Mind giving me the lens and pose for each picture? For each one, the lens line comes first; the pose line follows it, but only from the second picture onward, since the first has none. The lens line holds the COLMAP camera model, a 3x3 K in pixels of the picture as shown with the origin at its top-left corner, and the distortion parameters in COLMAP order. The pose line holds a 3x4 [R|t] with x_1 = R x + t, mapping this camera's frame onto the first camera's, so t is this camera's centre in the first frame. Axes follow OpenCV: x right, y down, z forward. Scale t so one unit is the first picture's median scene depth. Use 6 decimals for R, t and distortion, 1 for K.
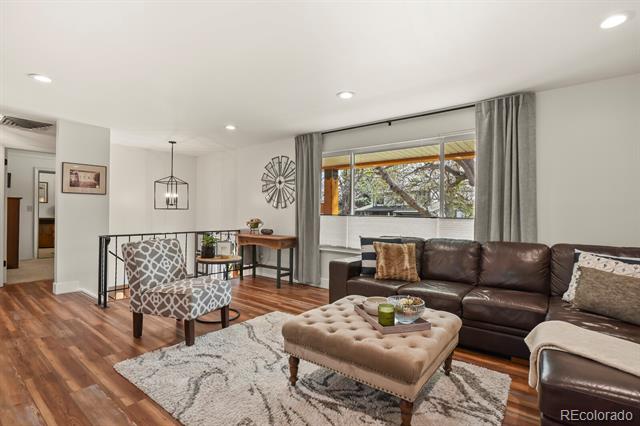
lens RADIAL K [[313.3, 0, 324.3], [0, 313.3, 212.6], [0, 0, 1]] dist [-0.010628, -0.000292]
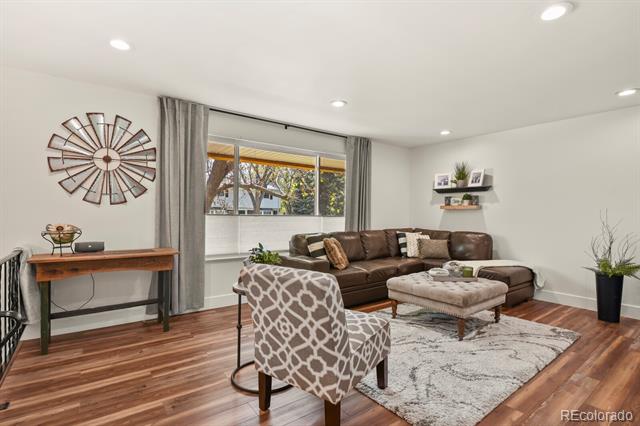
lens RADIAL K [[313.3, 0, 324.3], [0, 313.3, 212.6], [0, 0, 1]] dist [-0.010628, -0.000292]
pose [[0.259477, -0.004248, 0.965740, -0.773495], [-0.005509, 0.999968, 0.005879, -0.005225], [-0.965733, -0.006846, 0.259445, 0.603014]]
